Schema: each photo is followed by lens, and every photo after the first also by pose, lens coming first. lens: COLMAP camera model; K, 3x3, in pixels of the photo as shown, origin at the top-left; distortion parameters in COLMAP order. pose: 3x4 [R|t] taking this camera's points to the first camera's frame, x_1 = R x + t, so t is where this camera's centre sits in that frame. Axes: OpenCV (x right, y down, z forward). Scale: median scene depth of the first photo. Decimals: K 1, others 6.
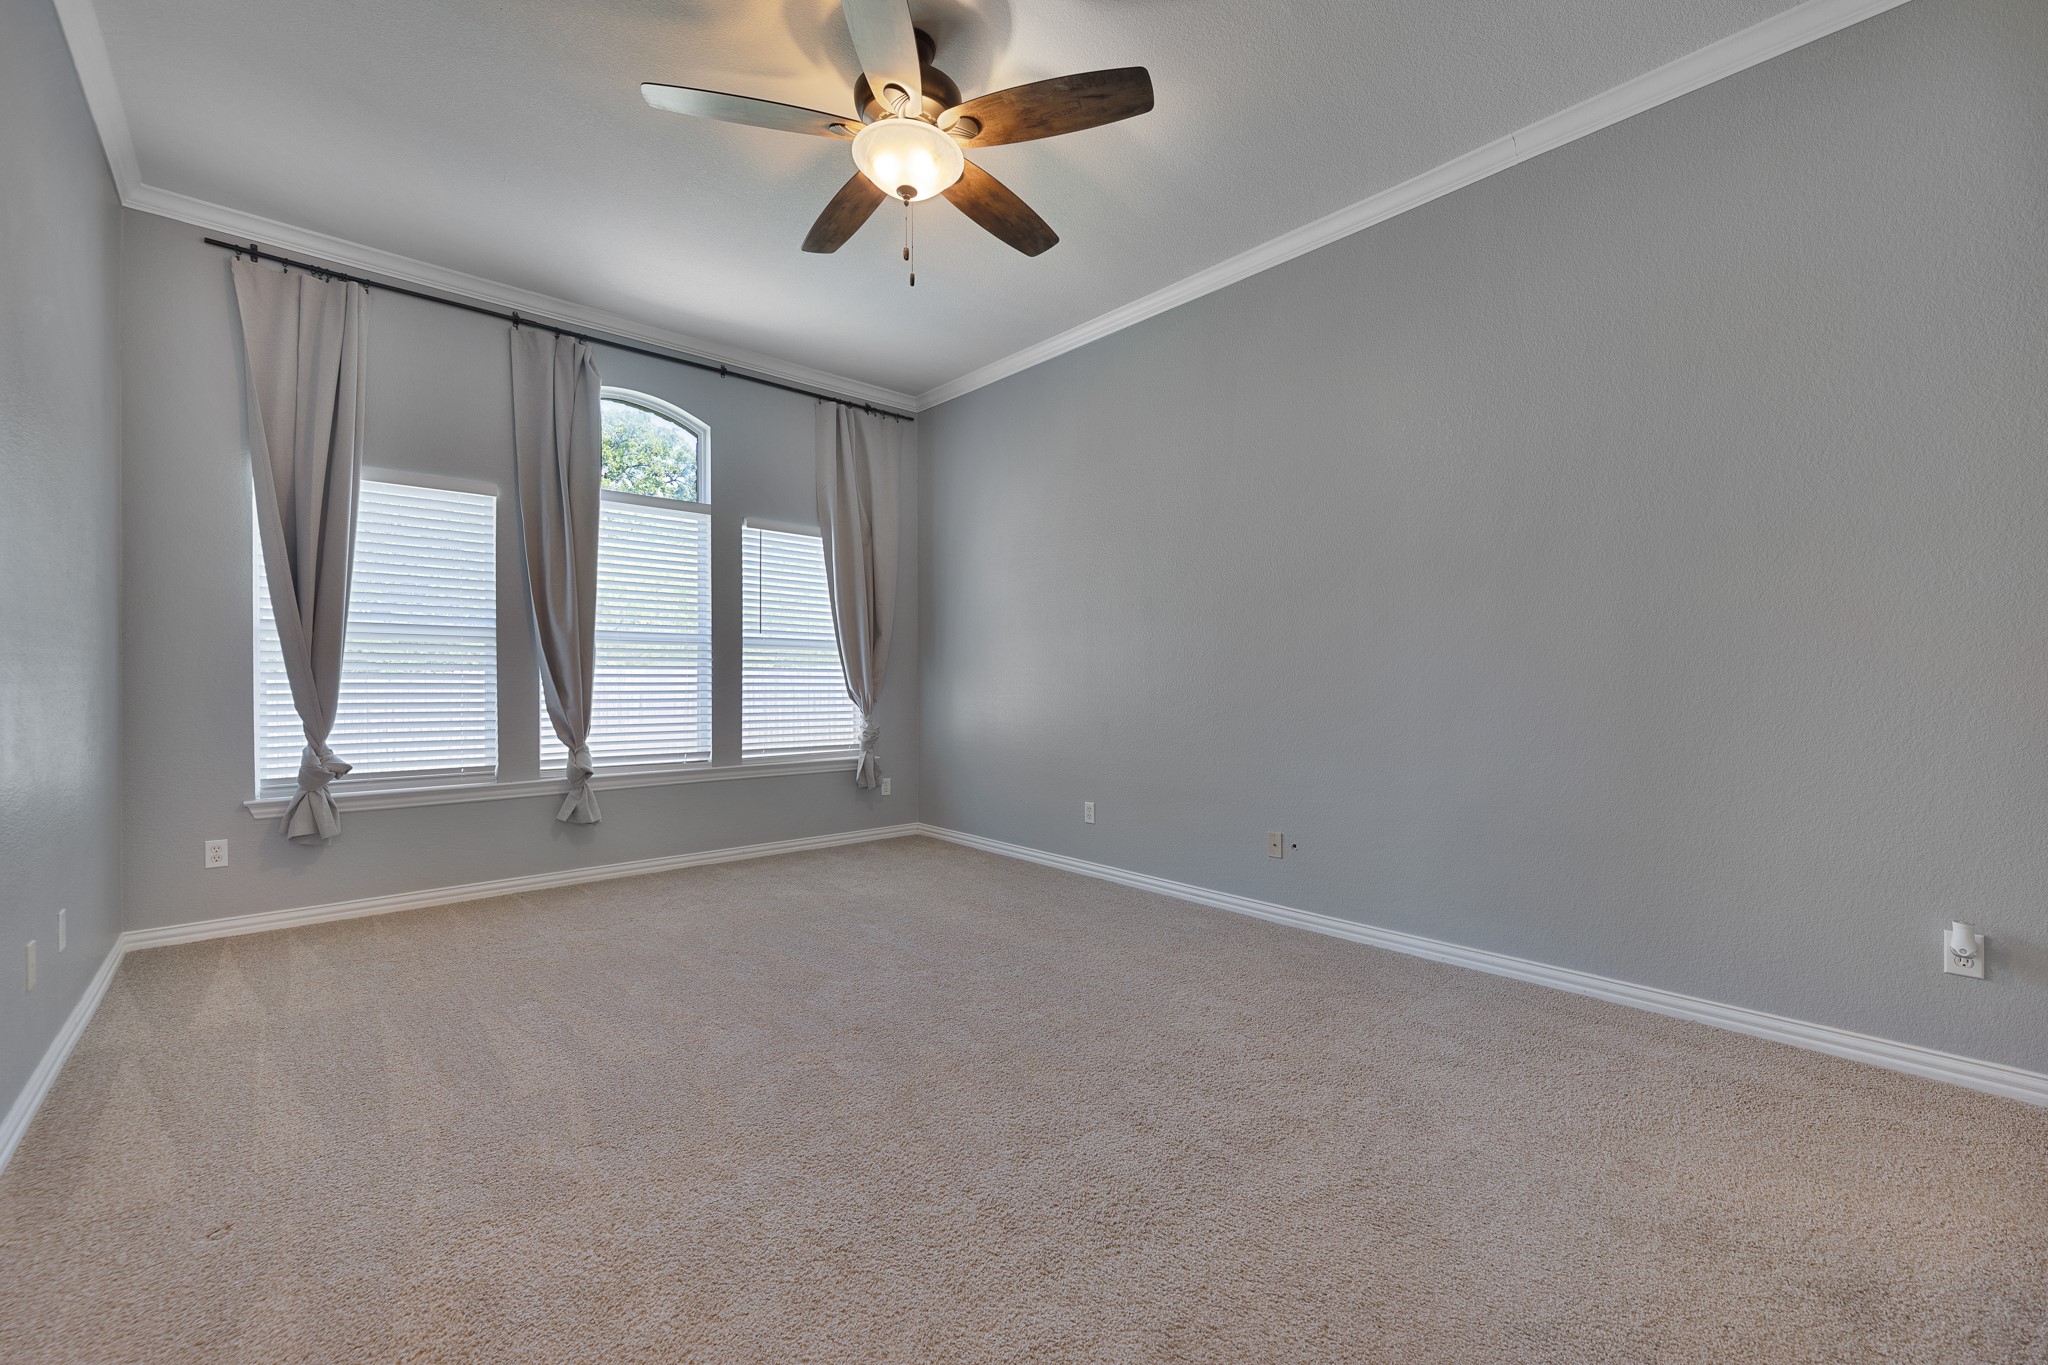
lens RADIAL K [[828.5, 0, 1022.6], [0, 828.5, 684.8], [0, 0, 1]] dist [0.002027, 0.000466]
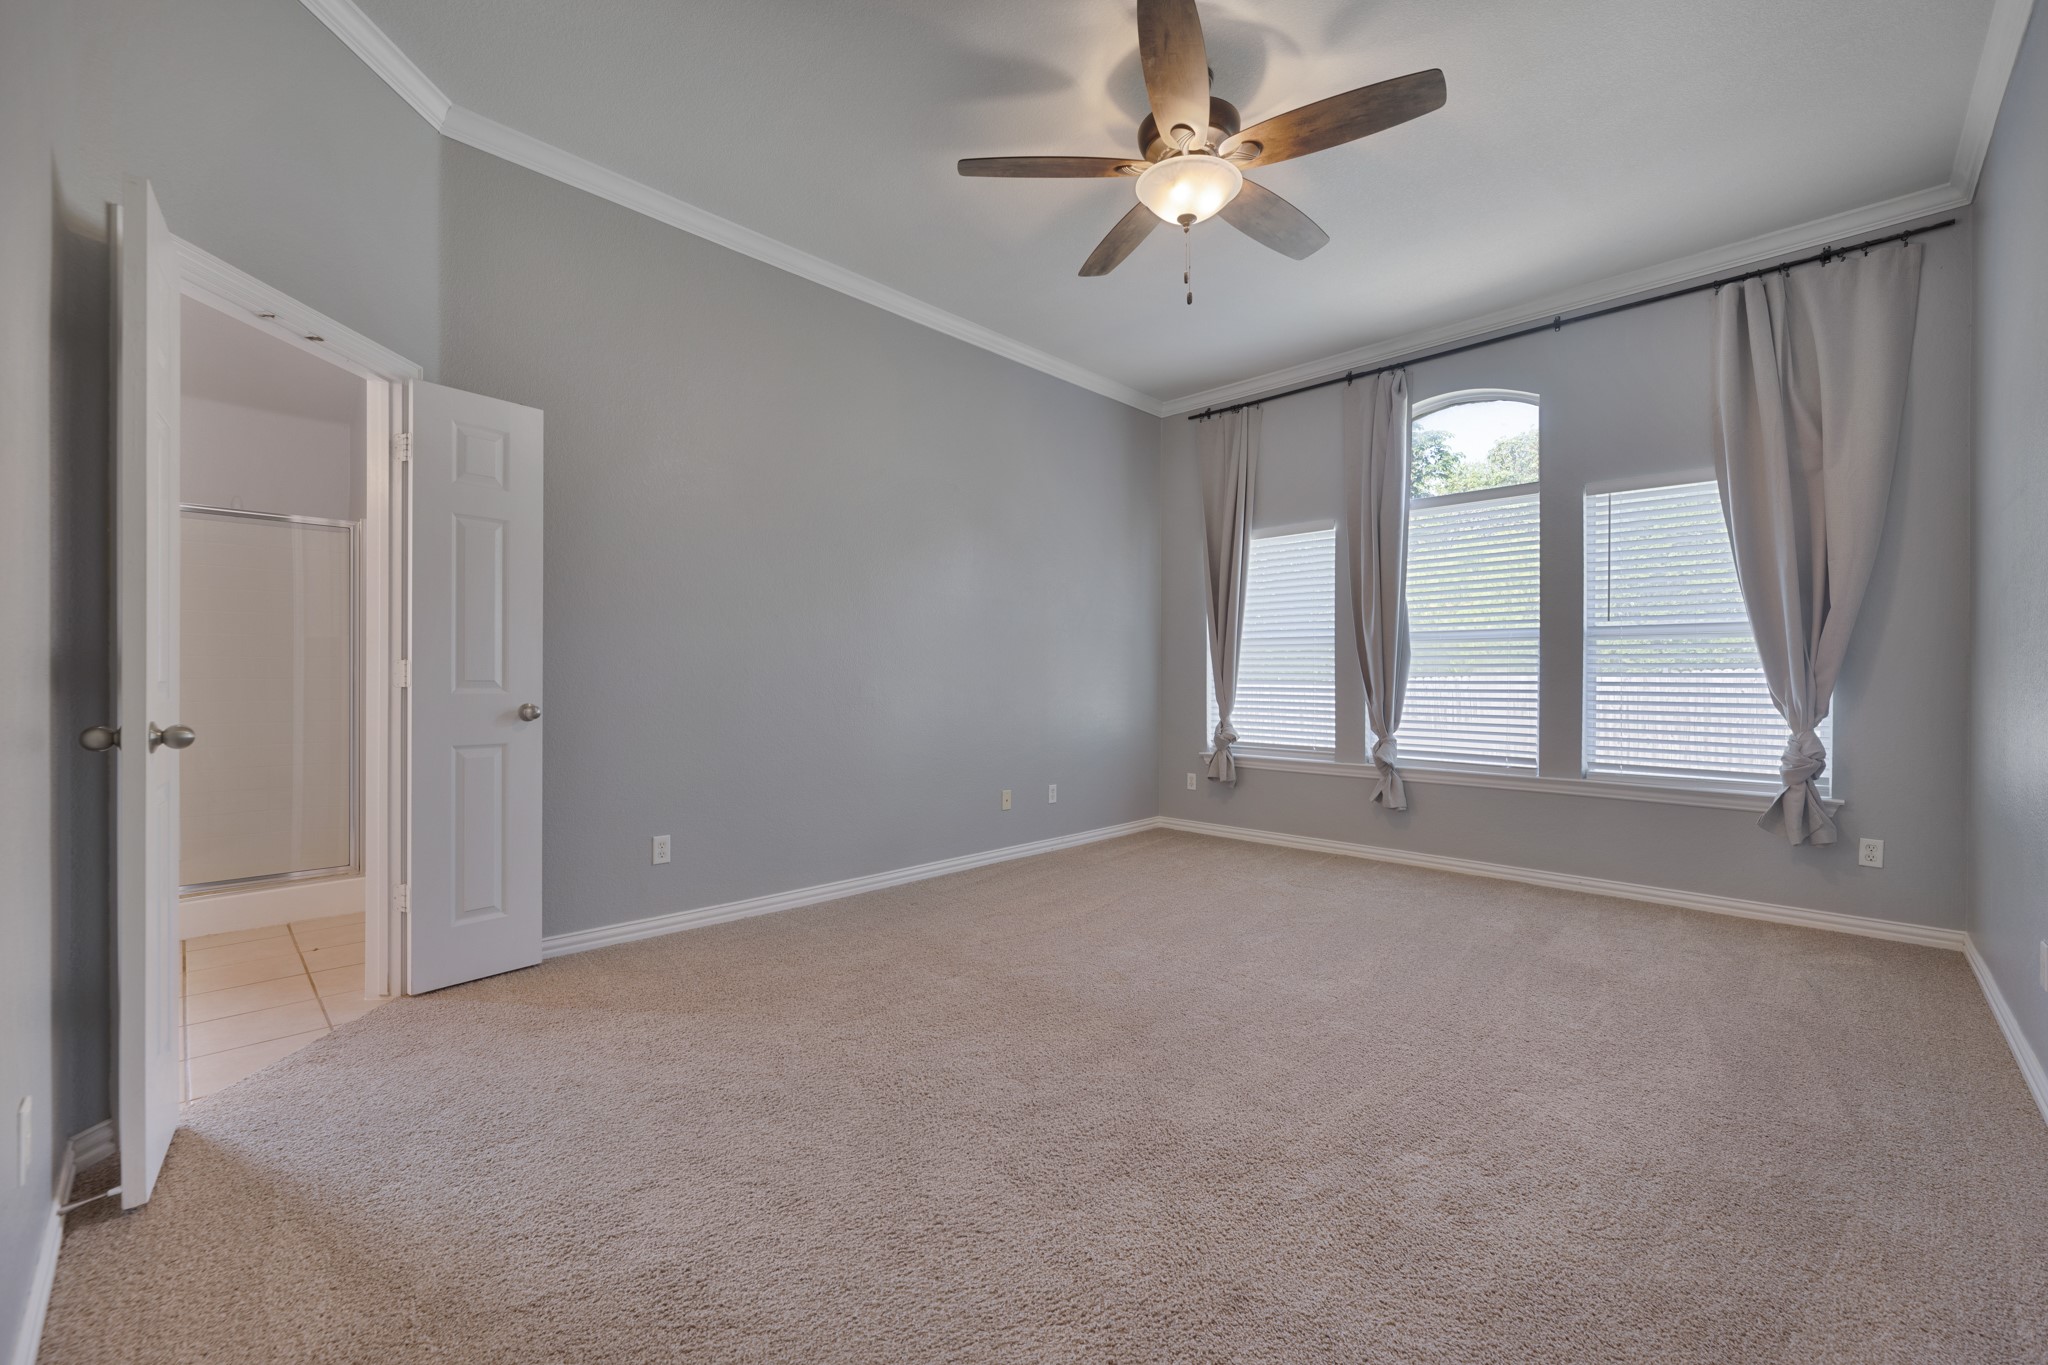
lens RADIAL K [[828.5, 0, 1014.6], [0, 828.5, 683.5], [0, 0, 1]] dist [0.002027, 0.000466]
pose [[0.060401, 0.009693, -0.998127, 0.493256], [-0.003866, 0.999948, 0.009477, -0.006861], [0.998167, 0.003286, 0.060435, 0.392263]]
